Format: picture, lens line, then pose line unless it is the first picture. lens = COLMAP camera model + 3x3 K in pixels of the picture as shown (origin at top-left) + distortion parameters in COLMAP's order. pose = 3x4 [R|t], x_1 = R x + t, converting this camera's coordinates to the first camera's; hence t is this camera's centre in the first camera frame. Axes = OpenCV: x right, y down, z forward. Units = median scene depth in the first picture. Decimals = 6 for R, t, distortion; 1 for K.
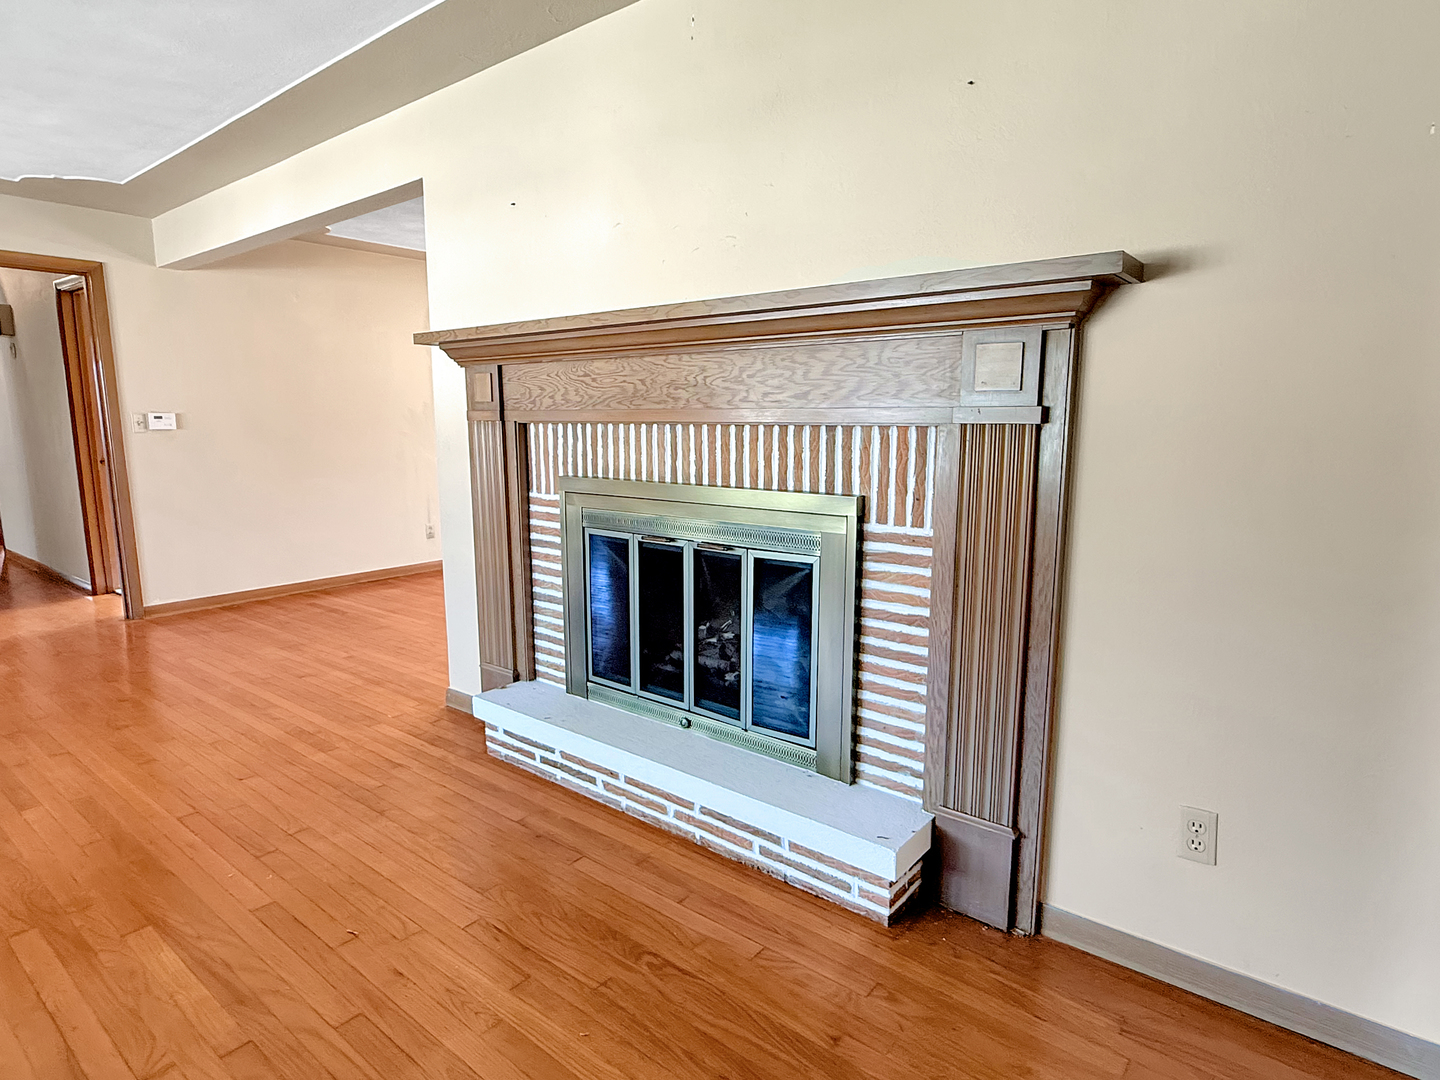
lens RADIAL K [[808.0, 0, 720.9], [0, 808.0, 545.0], [0, 0, 1]] dist [0.002064, -0.000891]
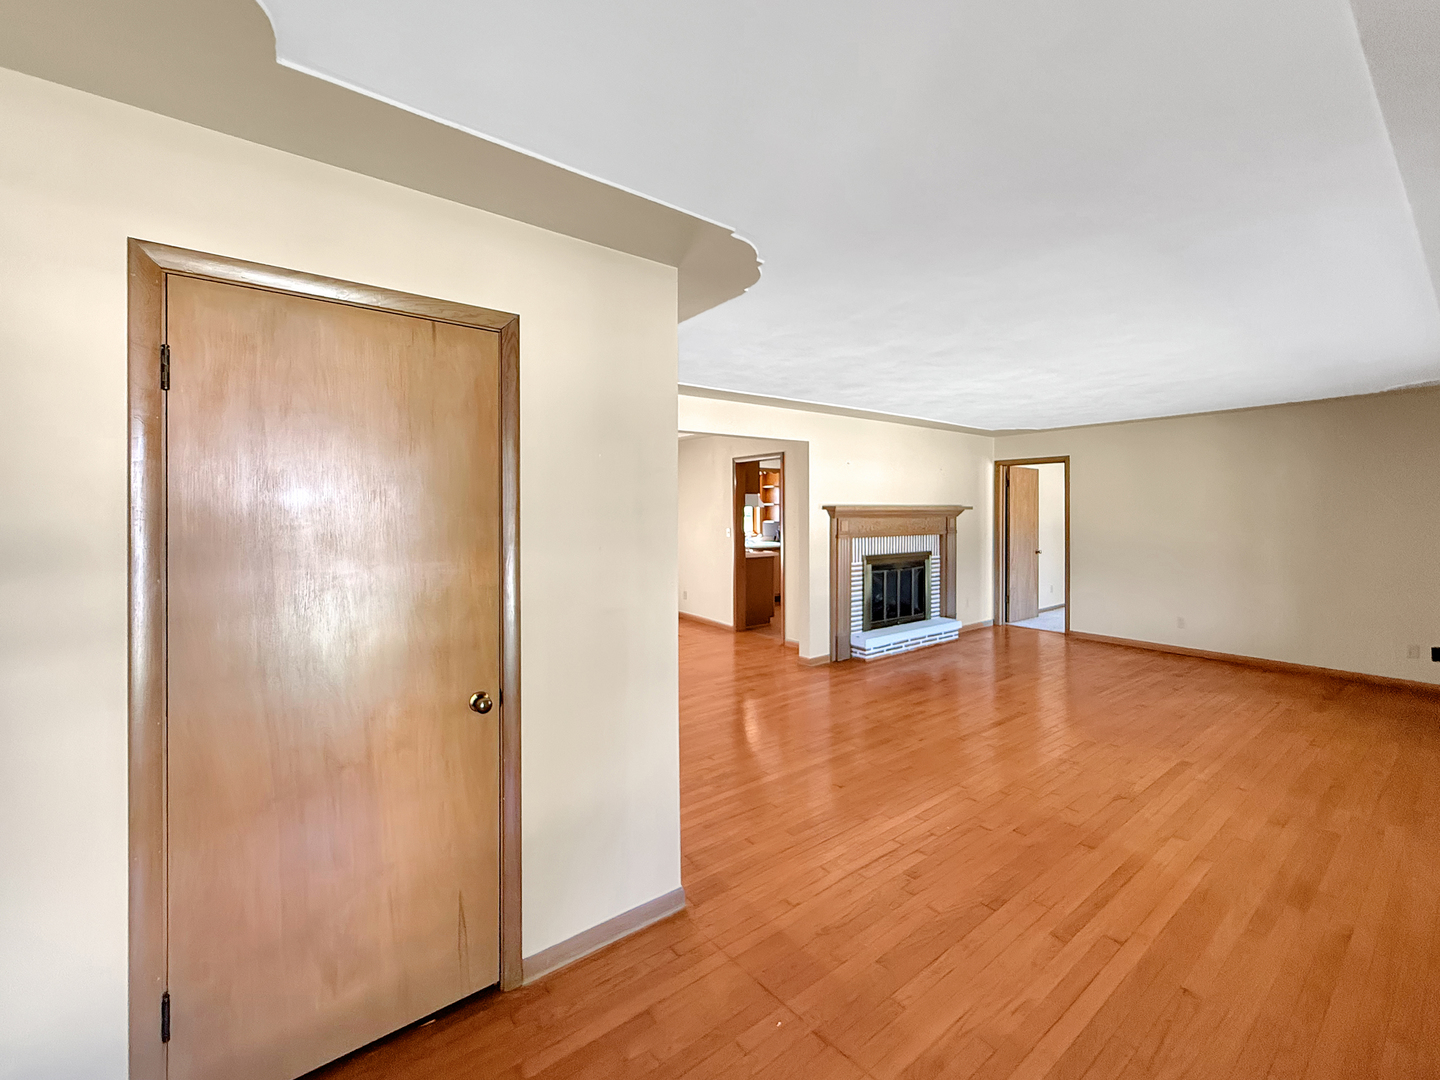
lens RADIAL K [[607.8, 0, 716.4], [0, 607.8, 515.1], [0, 0, 1]] dist [-0.000097, -0.000846]
pose [[0.233145, -0.014532, 0.972333, -2.994797], [0.145461, 0.989160, -0.020096, -0.320165], [-0.961501, 0.146122, 0.232732, 1.197929]]
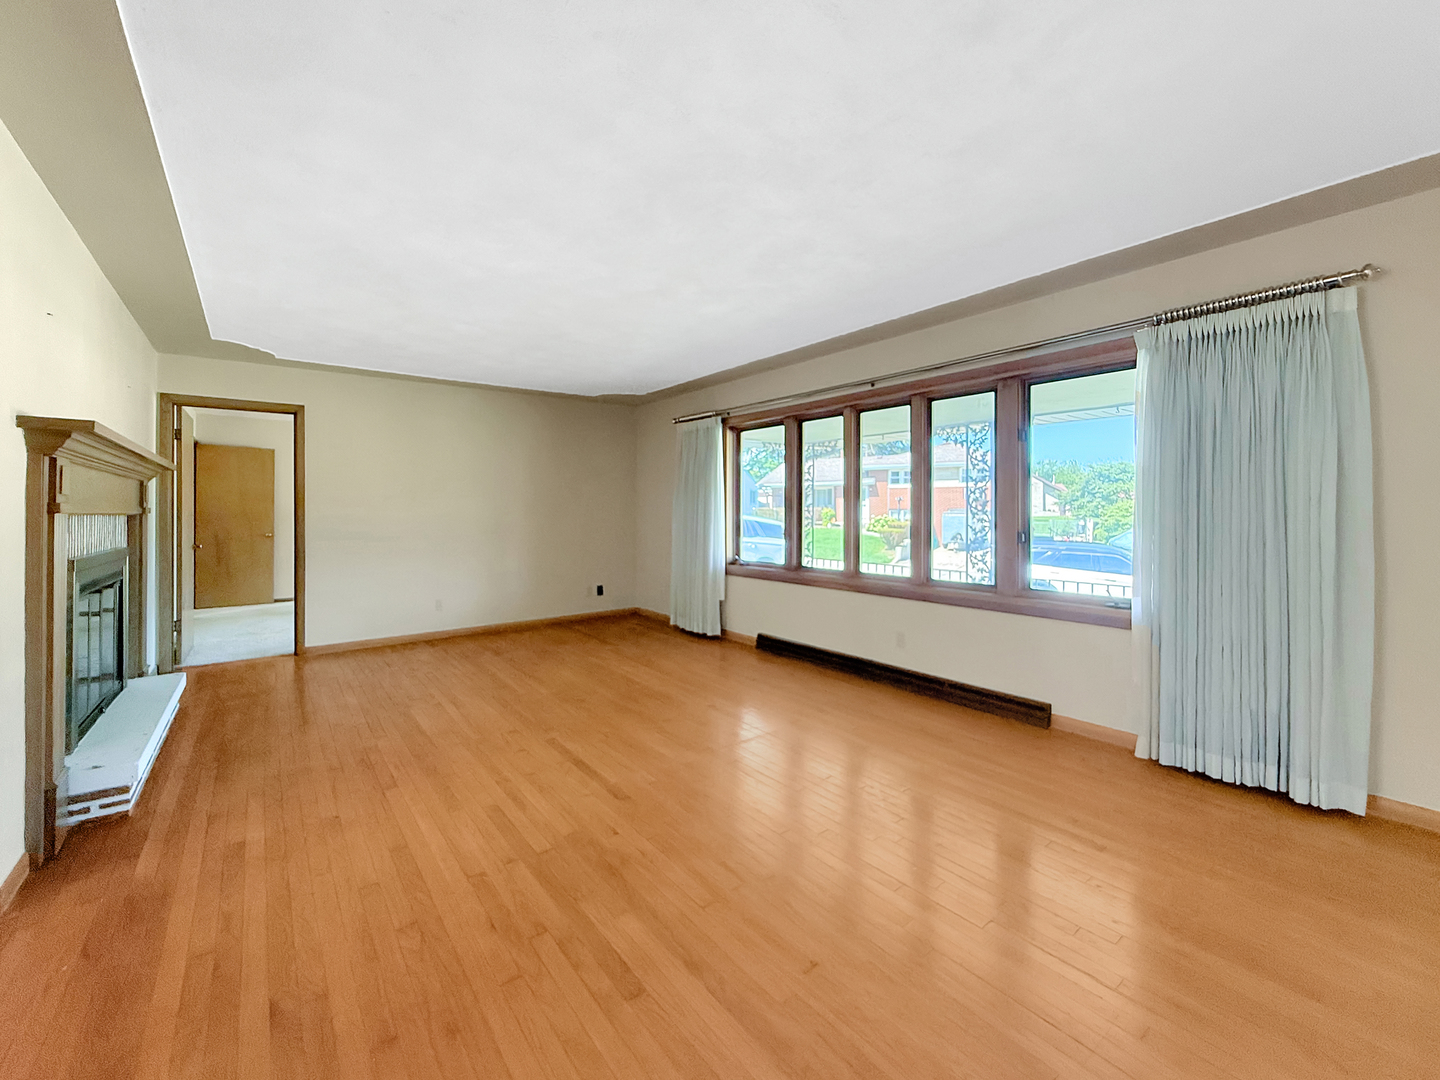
lens RADIAL K [[607.8, 0, 729.6], [0, 607.8, 507.6], [0, 0, 1]] dist [-0.000097, -0.000846]
pose [[-0.973269, 0.002188, 0.229657, -1.613354], [0.035833, 0.989155, 0.142436, -0.304850], [-0.226854, 0.146858, -0.962793, 1.974196]]
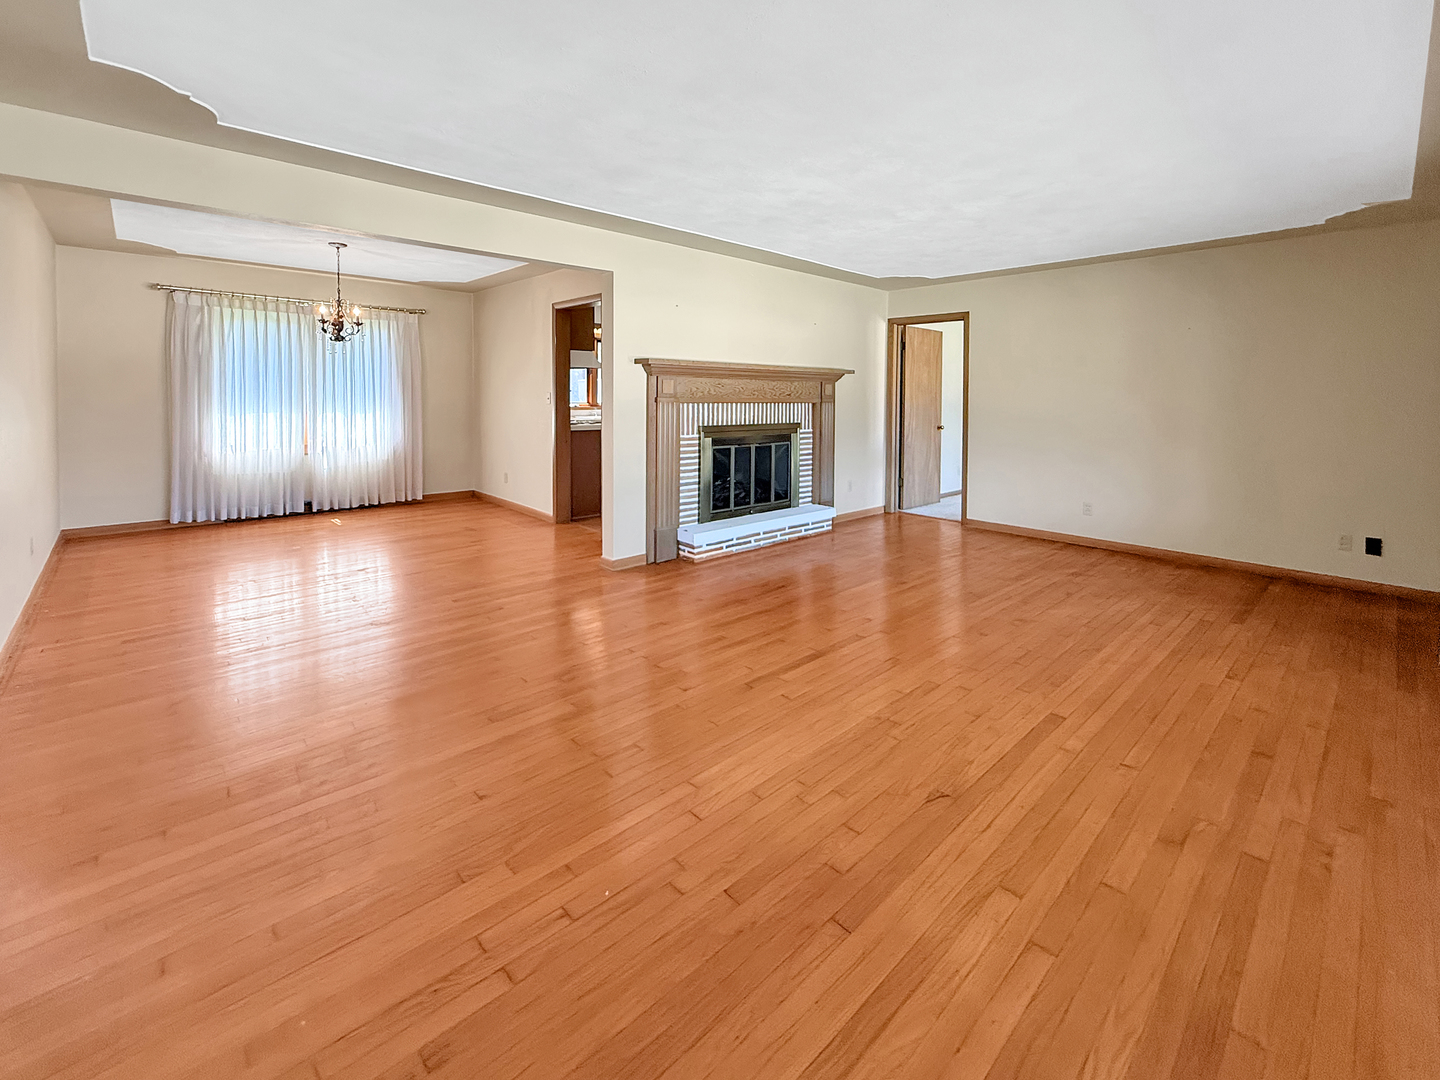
lens RADIAL K [[607.8, 0, 729.6], [0, 607.8, 412.1], [0, 0, 1]] dist [-0.000097, -0.000846]
pose [[0.152805, -0.031245, 0.987762, -2.289973], [0.139589, 0.990162, 0.009726, -0.157860], [-0.978348, 0.136395, 0.155663, 0.793566]]
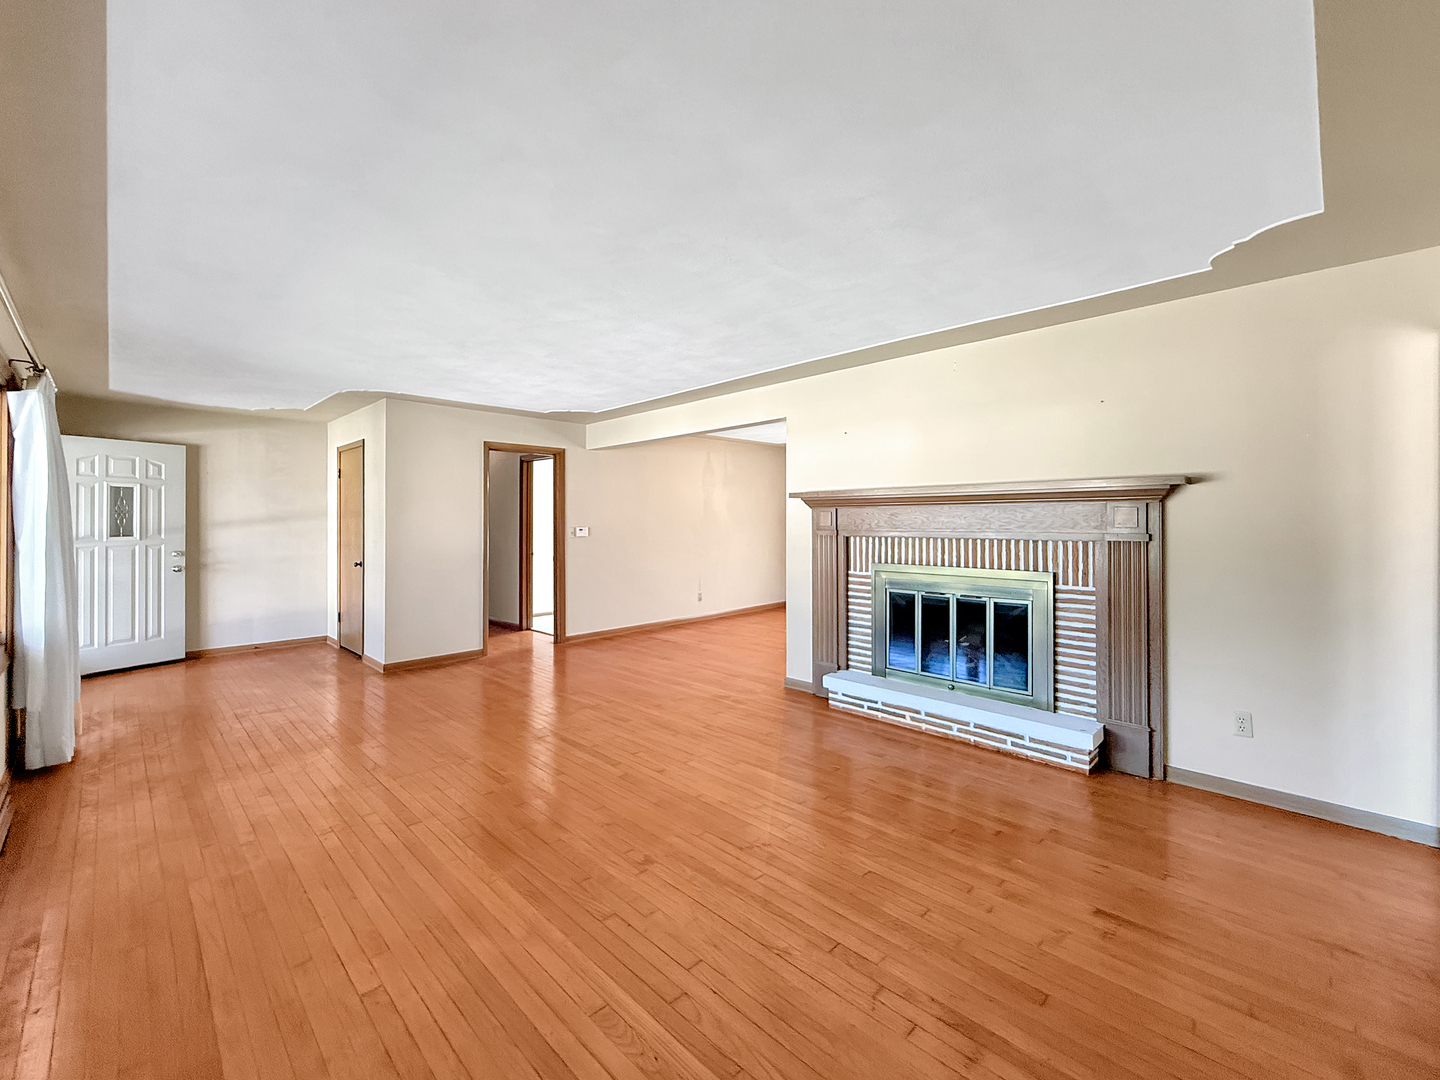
lens RADIAL K [[607.8, 0, 729.5], [0, 607.8, 517.5], [0, 0, 1]] dist [-0.000097, -0.000846]
pose [[0.993623, -0.005399, -0.112625, -0.460787], [-0.012585, 0.987302, -0.158357, 0.057229], [0.112050, 0.158764, 0.980938, -0.657538]]
